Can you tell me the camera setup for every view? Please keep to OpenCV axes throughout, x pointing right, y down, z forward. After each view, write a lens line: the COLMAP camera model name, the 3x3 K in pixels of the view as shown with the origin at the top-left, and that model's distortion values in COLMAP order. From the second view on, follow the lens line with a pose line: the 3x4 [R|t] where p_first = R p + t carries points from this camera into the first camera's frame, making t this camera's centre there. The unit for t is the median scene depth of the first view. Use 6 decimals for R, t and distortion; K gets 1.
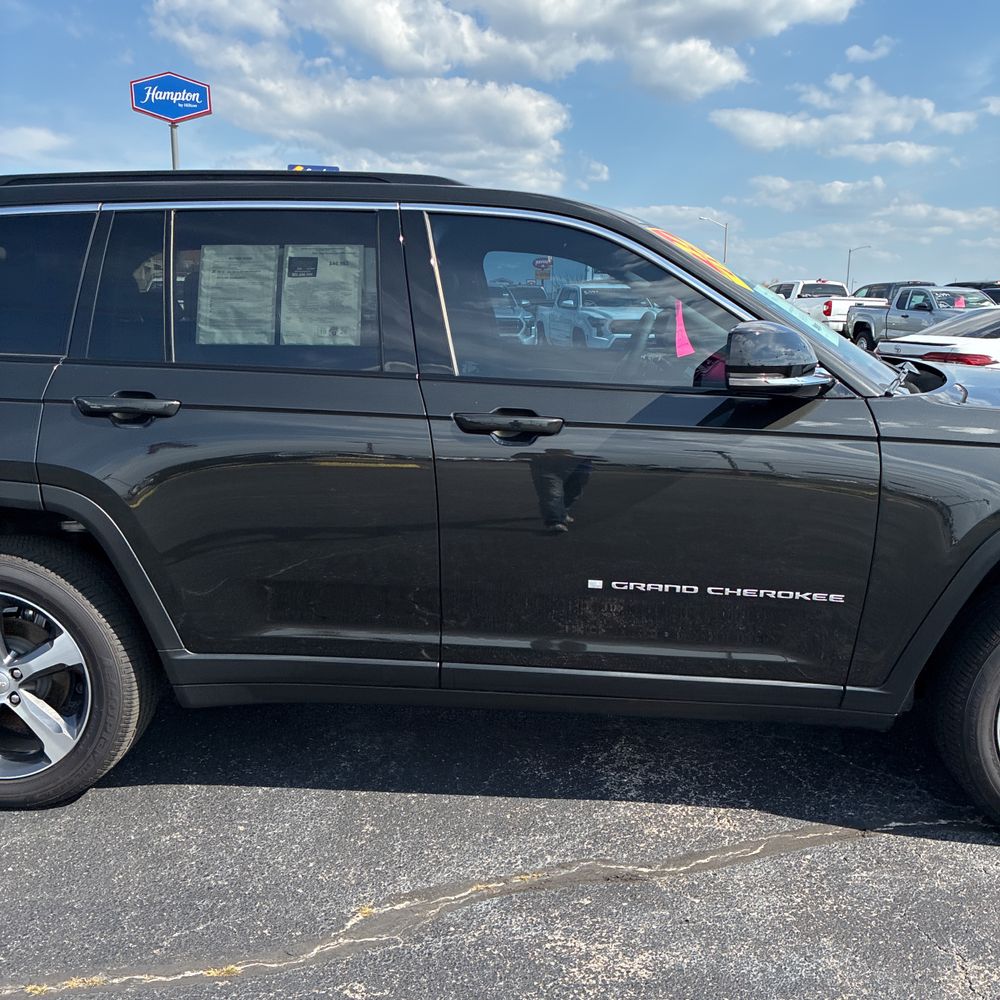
lens RADIAL K [[1010.4, 0, 519.3], [0, 1010.4, 524.4], [0, 0, 1]] dist [0.017082, 0.000000]
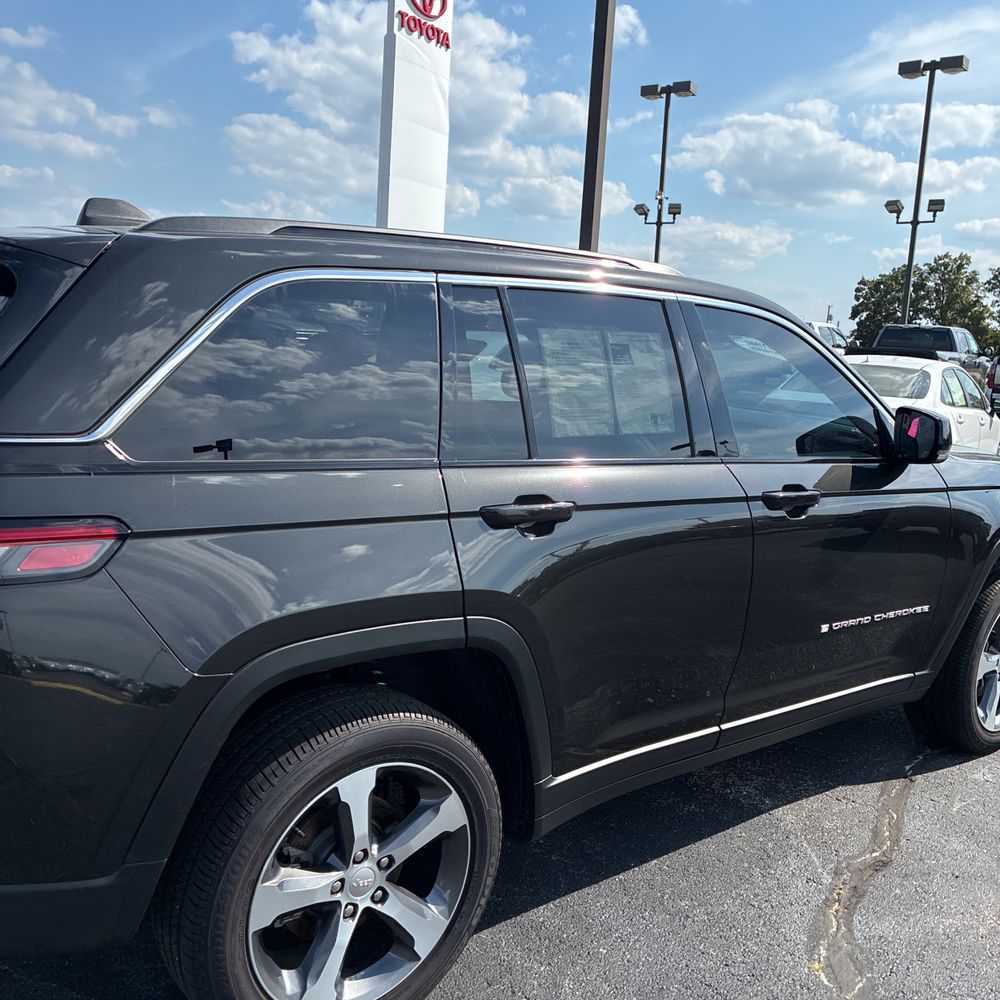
lens RADIAL K [[1010.4, 0, 497.9], [0, 1010.4, 492.2], [0, 0, 1]] dist [0.017082, 0.000000]
pose [[0.739552, -0.075261, 0.668879, -0.932163], [0.092350, 0.995677, 0.009925, -0.137305], [-0.666735, 0.054431, 0.743305, 0.347298]]
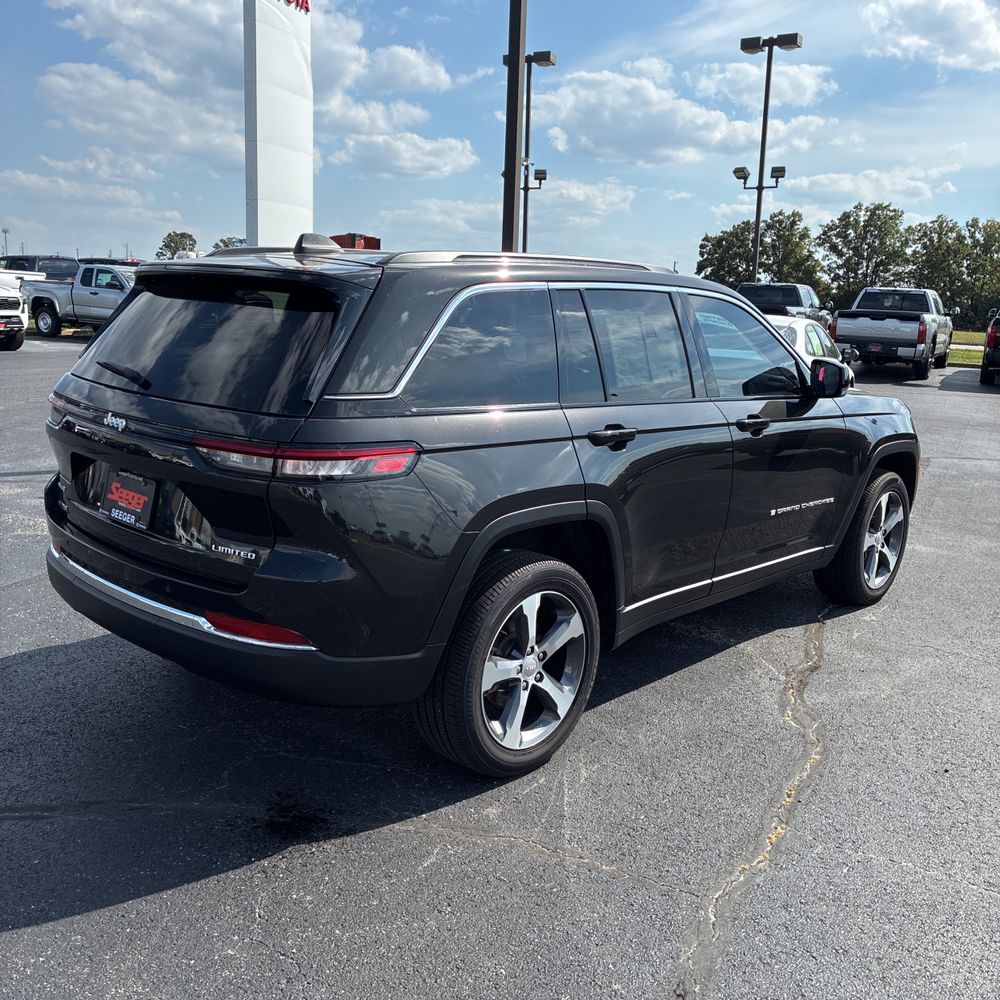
lens RADIAL K [[1010.4, 0, 494.8], [0, 1010.4, 491.8], [0, 0, 1]] dist [0.017082, 0.000000]
pose [[0.635541, -0.134494, 0.760262, -1.456941], [0.132507, 0.989100, 0.064207, -0.141262], [-0.760611, 0.059934, 0.646435, 0.227581]]
